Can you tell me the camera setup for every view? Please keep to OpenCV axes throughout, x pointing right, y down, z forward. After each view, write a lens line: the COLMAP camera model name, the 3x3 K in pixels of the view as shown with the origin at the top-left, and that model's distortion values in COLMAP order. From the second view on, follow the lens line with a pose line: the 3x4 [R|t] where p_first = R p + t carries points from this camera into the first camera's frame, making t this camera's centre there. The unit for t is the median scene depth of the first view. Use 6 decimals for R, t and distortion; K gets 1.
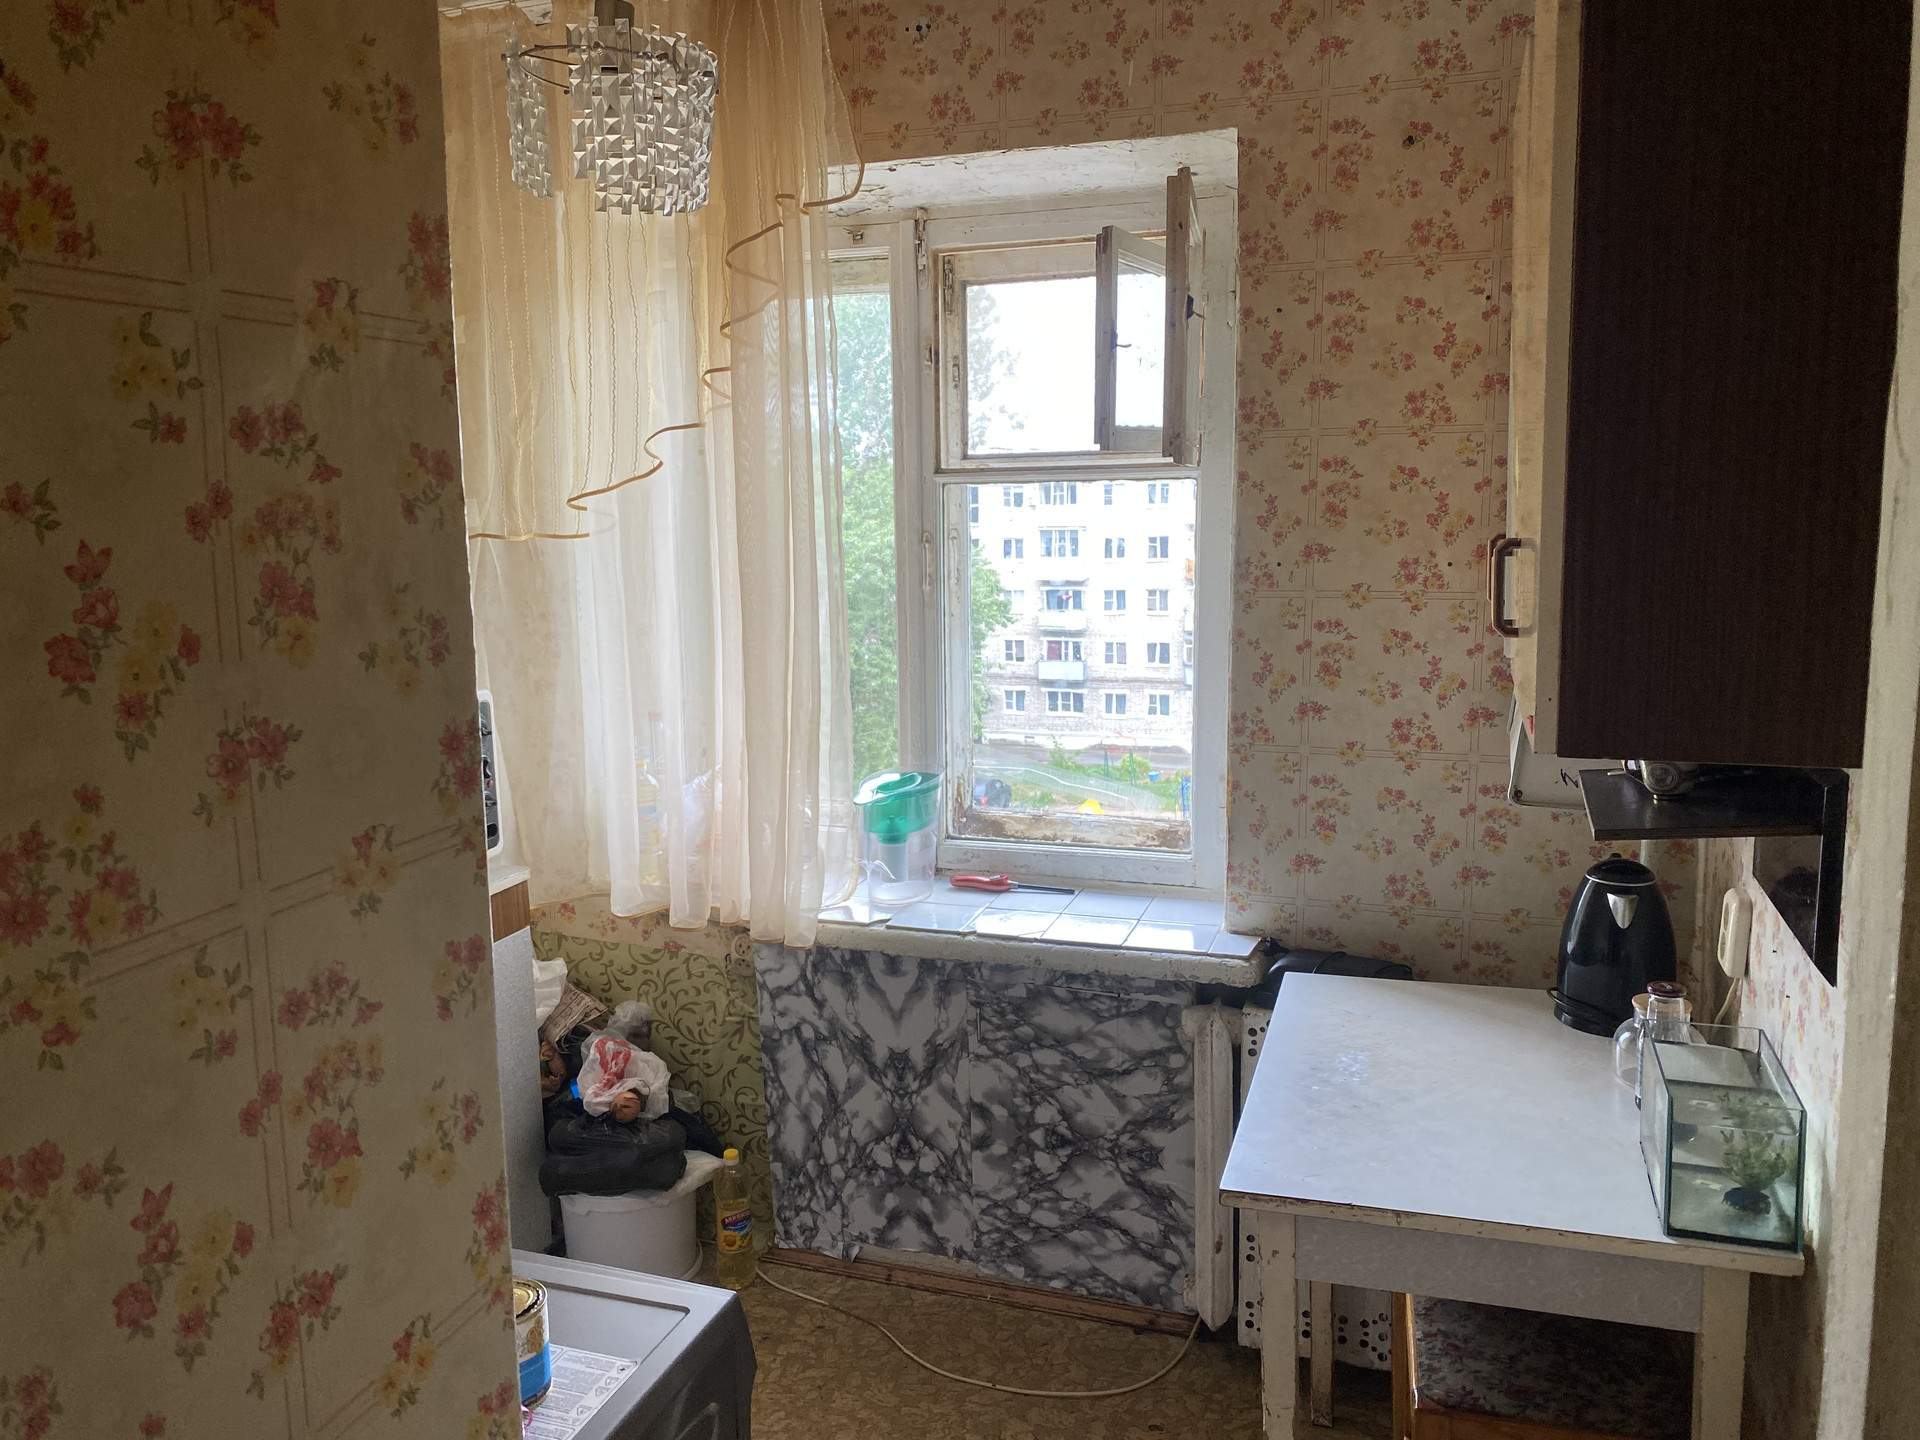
lens RADIAL K [[1467.7, 0, 926.1], [0, 1467.7, 700.3], [0, 0, 1]] dist [0.018416, -0.019830]
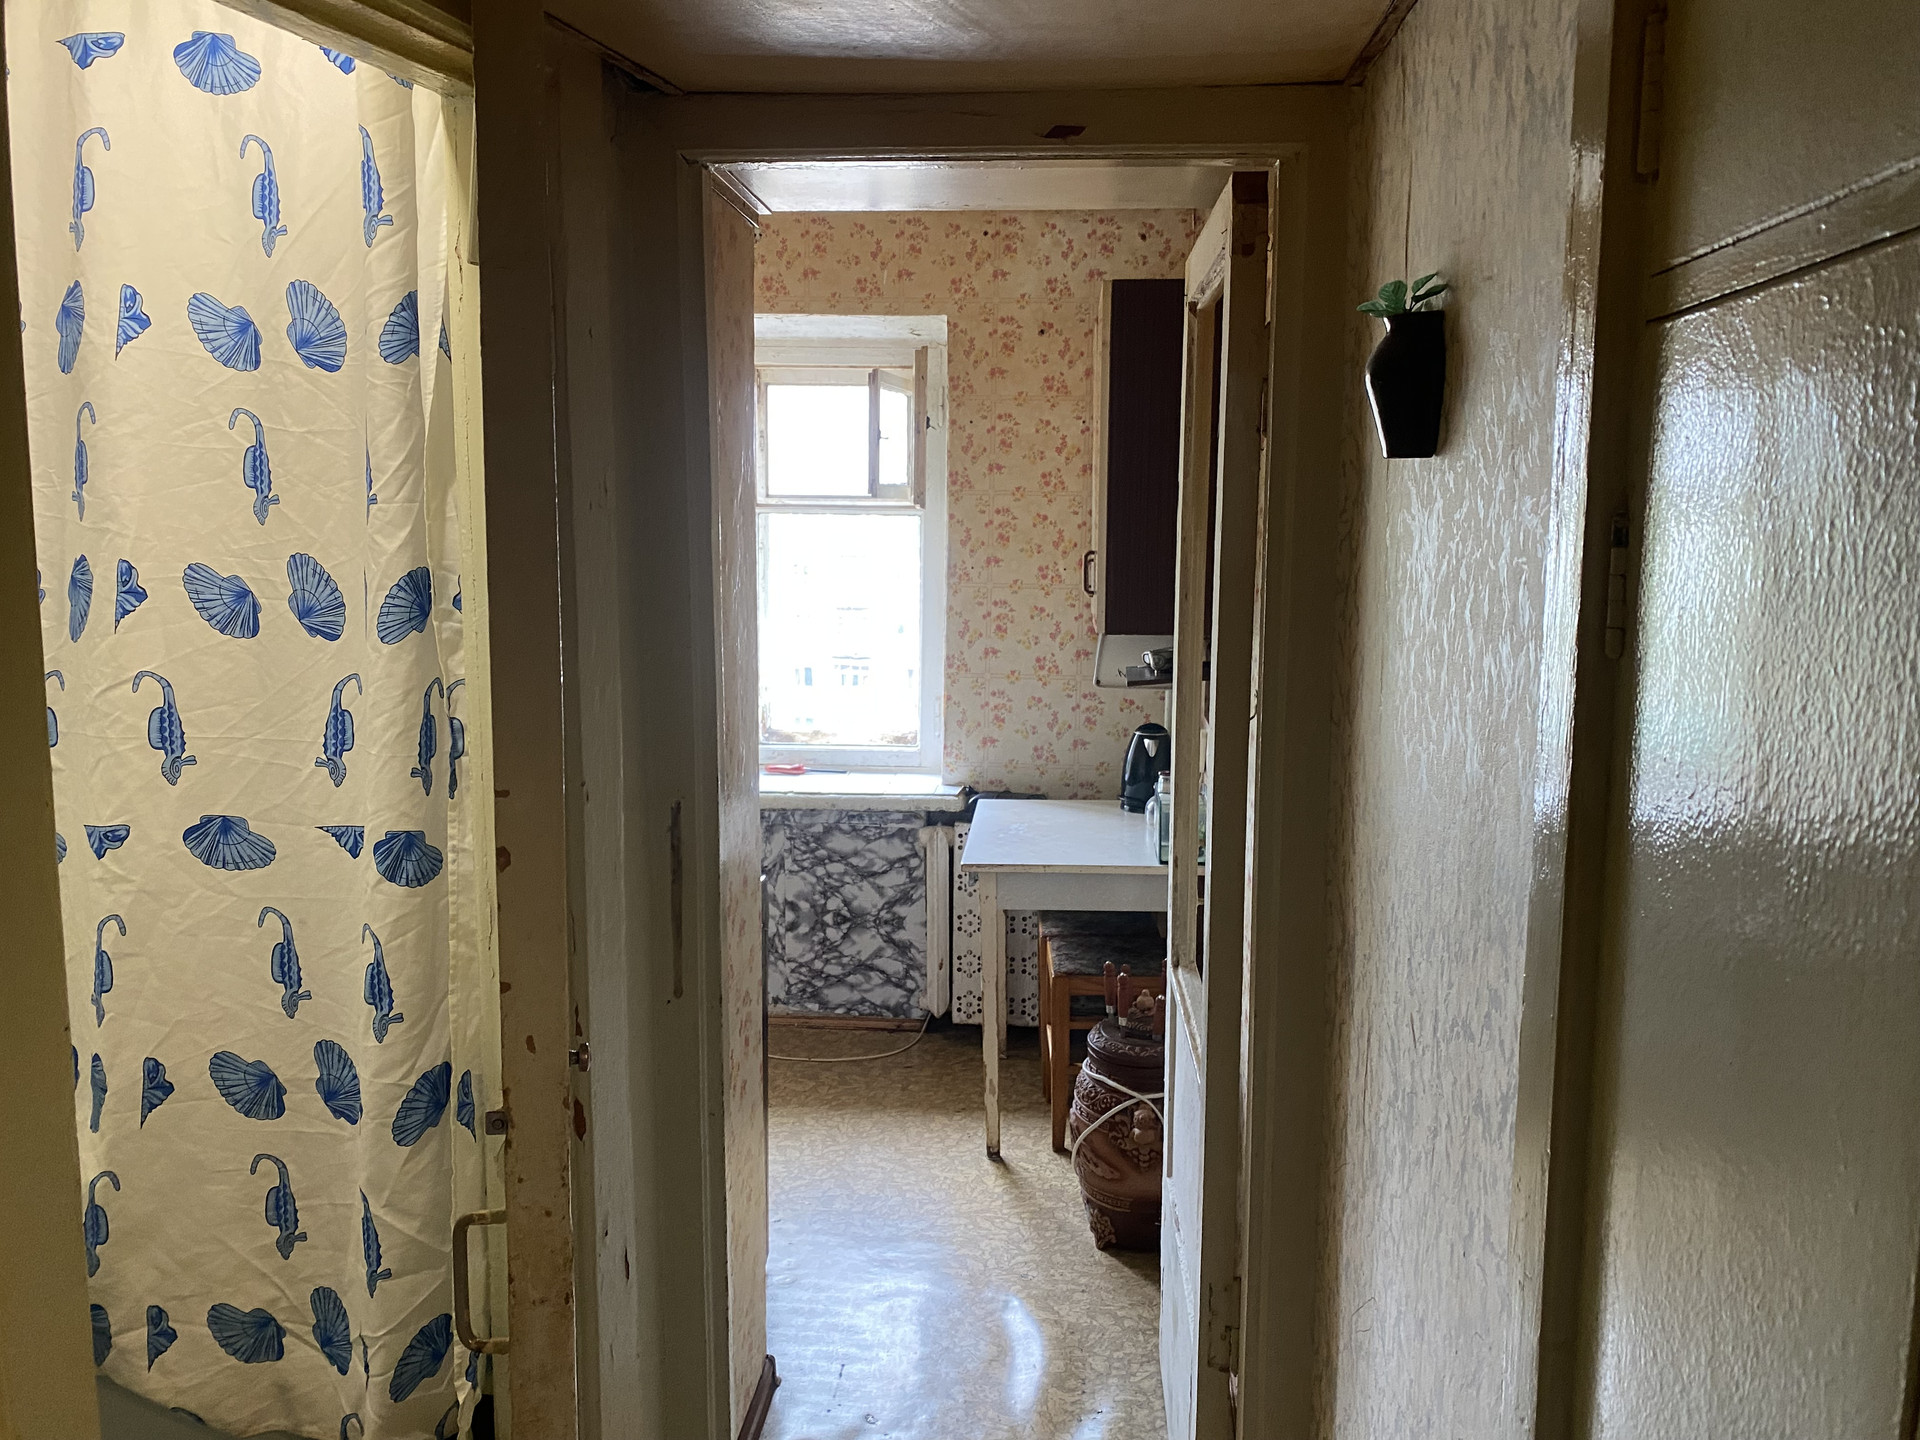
lens RADIAL K [[1467.7, 0, 965.2], [0, 1467.7, 710.1], [0, 0, 1]] dist [0.018416, -0.019830]
pose [[0.962513, -0.005474, 0.271181, -0.236692], [0.008331, 0.999921, -0.009384, 0.090697], [-0.271108, 0.011291, 0.962483, -0.657075]]
